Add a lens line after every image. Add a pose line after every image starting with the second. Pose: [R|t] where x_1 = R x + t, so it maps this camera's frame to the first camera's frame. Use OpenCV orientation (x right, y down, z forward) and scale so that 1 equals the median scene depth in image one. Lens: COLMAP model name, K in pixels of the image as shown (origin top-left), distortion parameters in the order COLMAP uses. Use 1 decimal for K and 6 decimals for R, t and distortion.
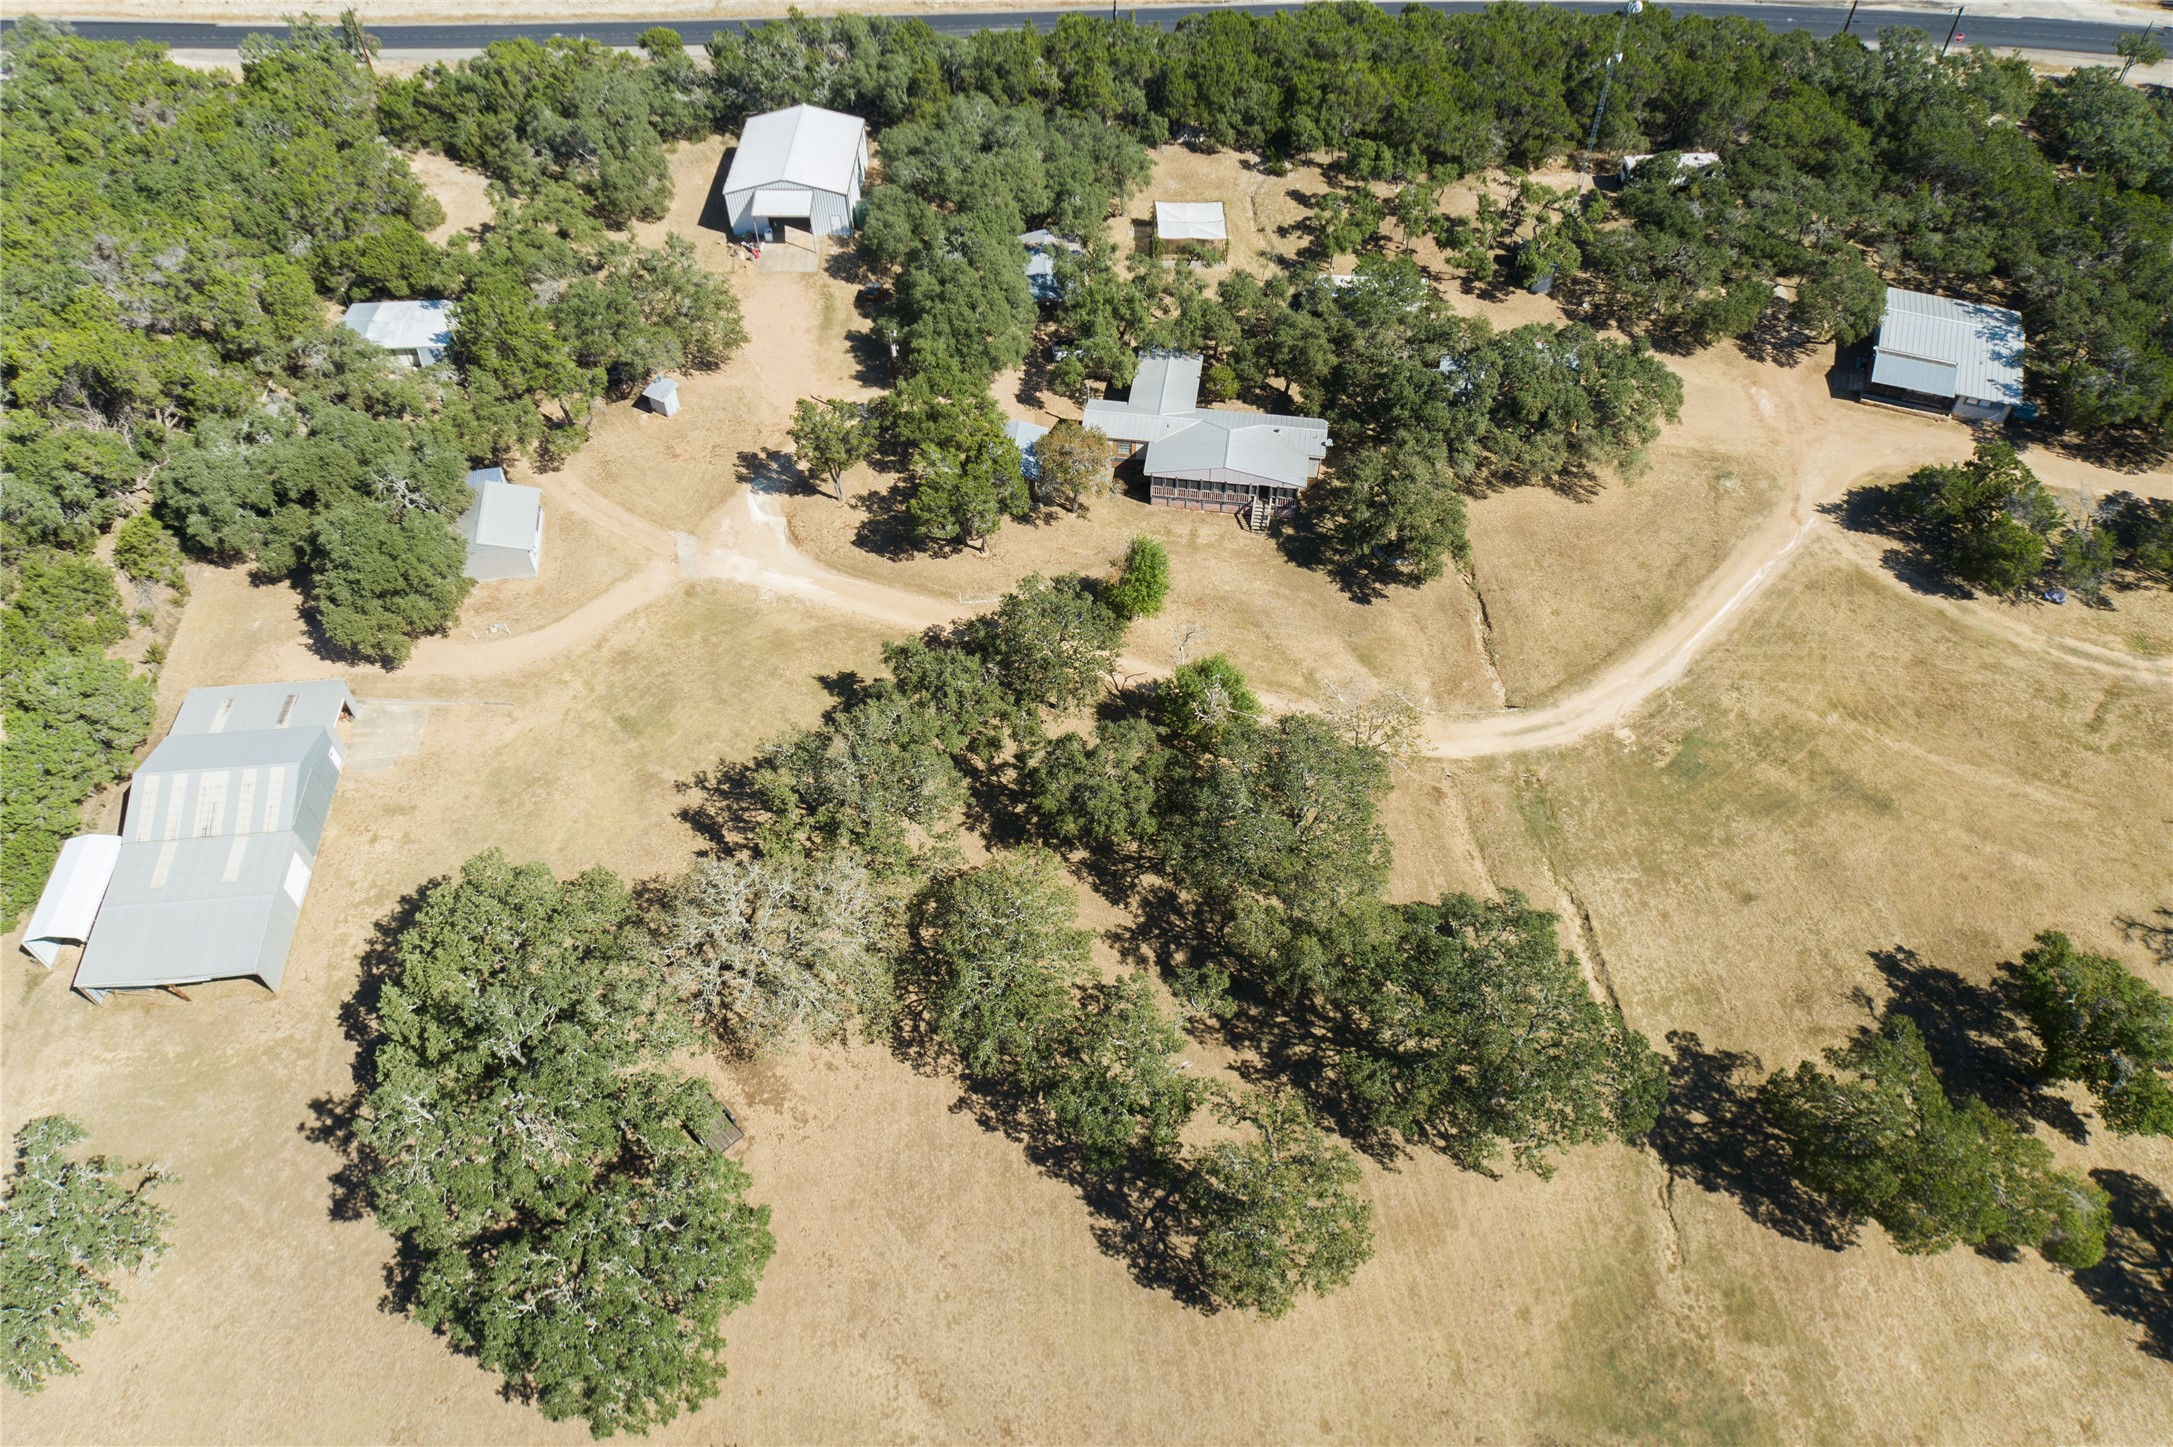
lens RADIAL K [[1474.2, 0, 1091.3], [0, 1474.2, 713.8], [0, 0, 1]] dist [-0.004505, 0.012181]
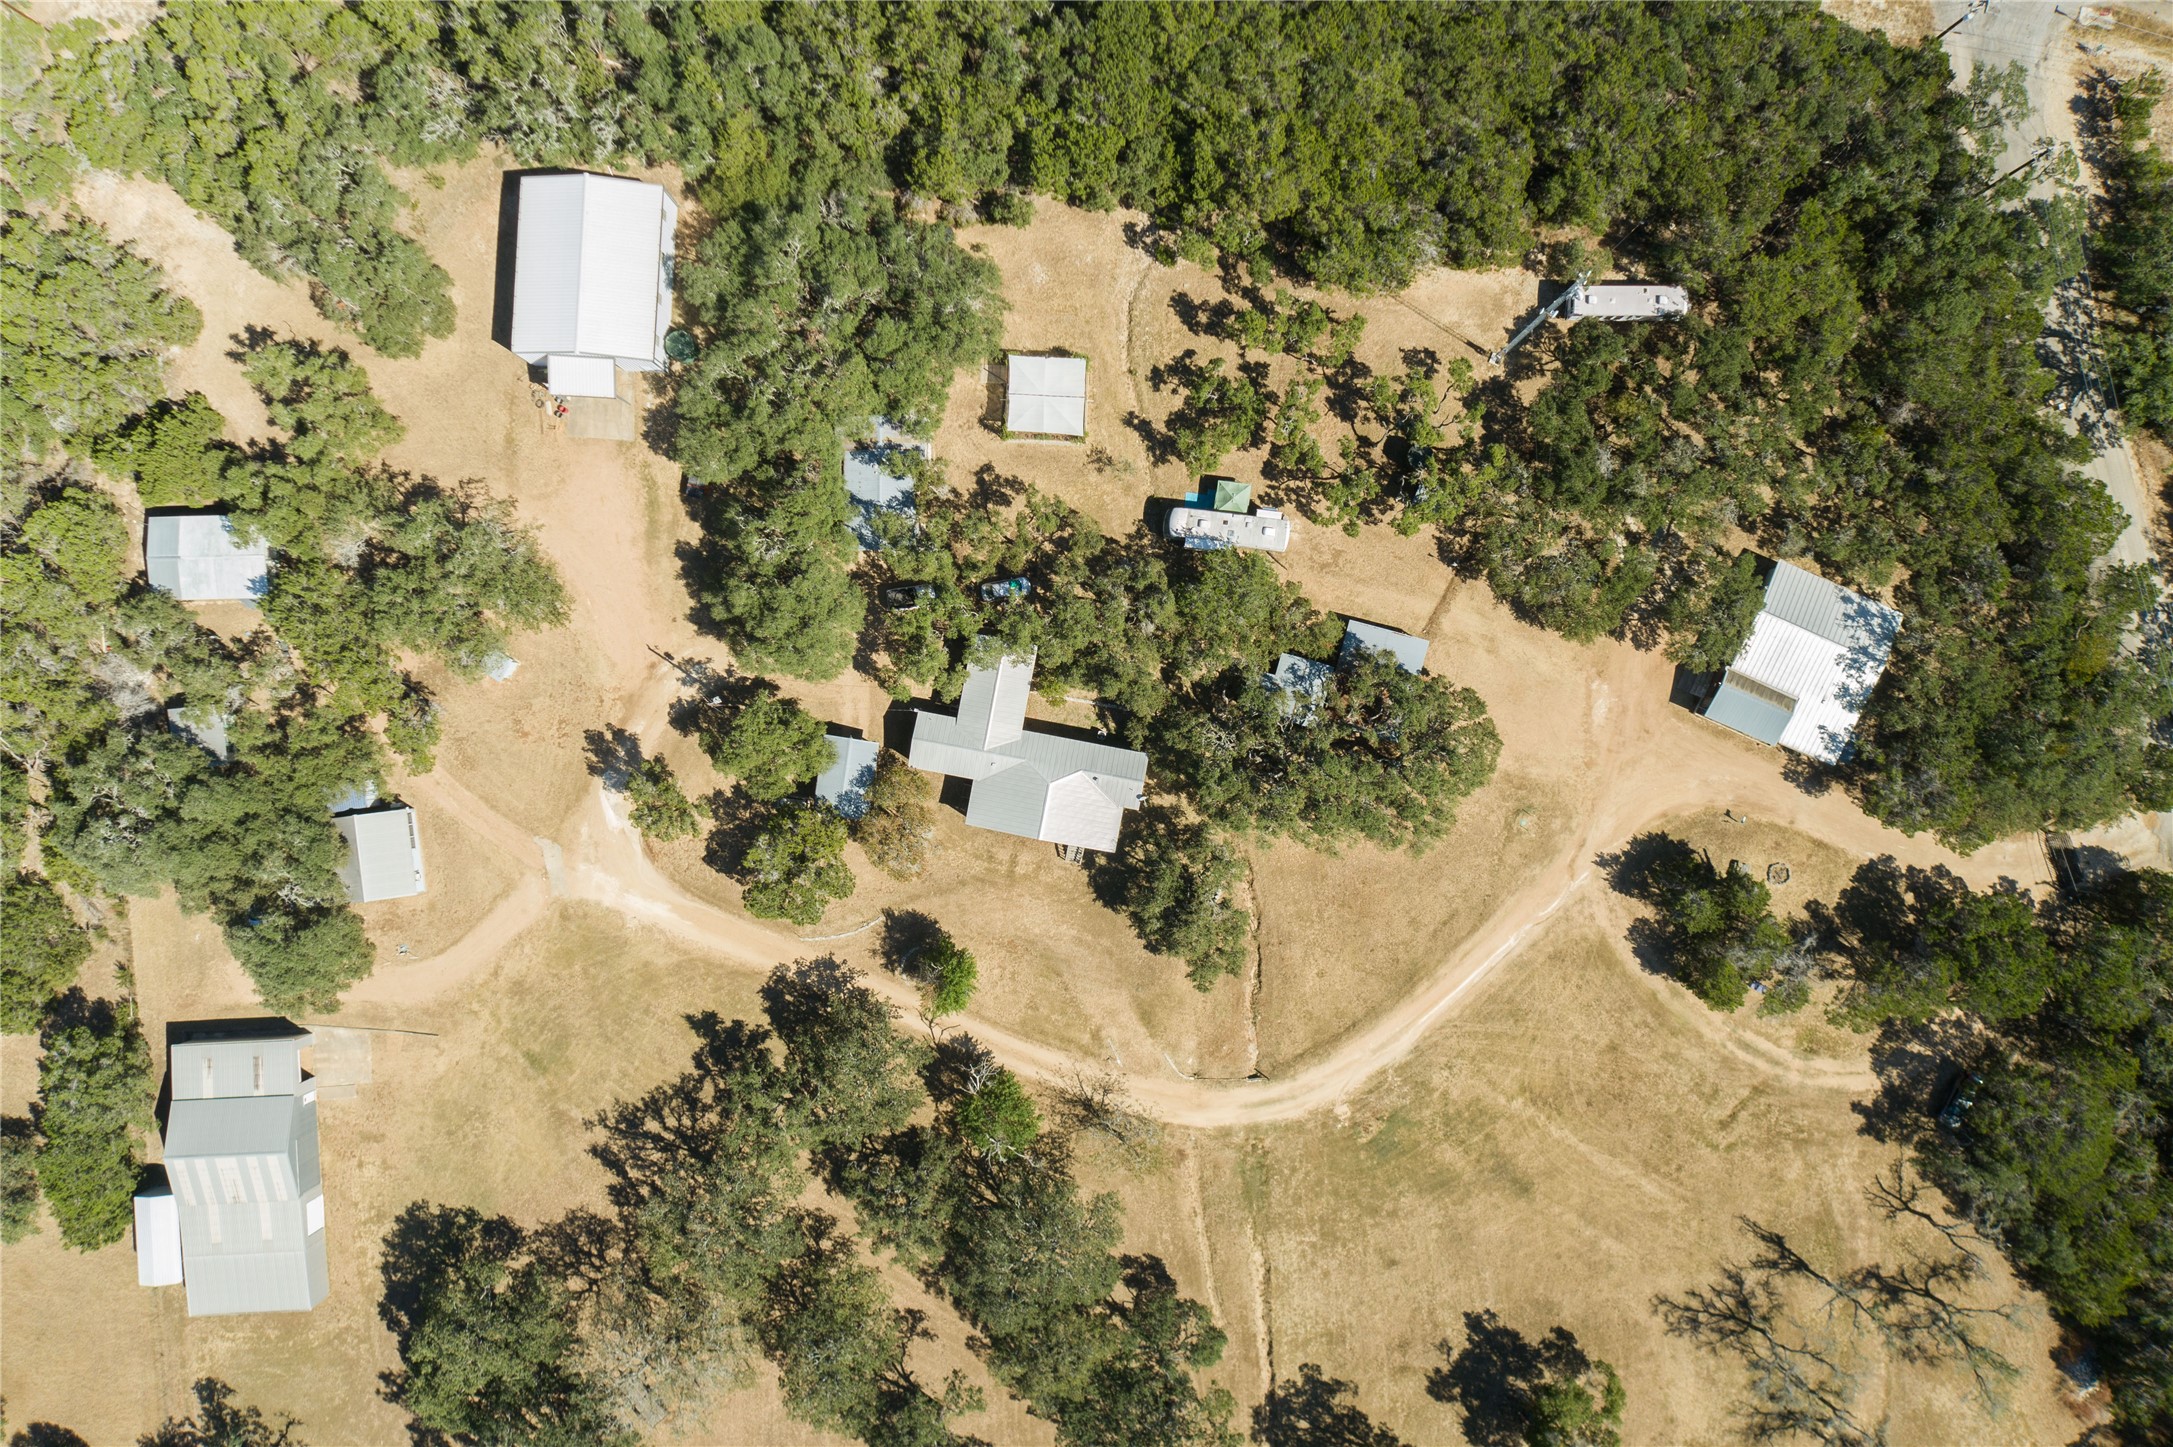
lens RADIAL K [[1474.2, 0, 1098.6], [0, 1474.2, 728.9], [0, 0, 1]] dist [-0.004505, 0.012181]
pose [[0.999004, 0.044139, -0.006503, 0.139748], [-0.028901, 0.751252, 0.659383, -0.950780], [0.033990, -0.658538, 0.751779, 0.254515]]
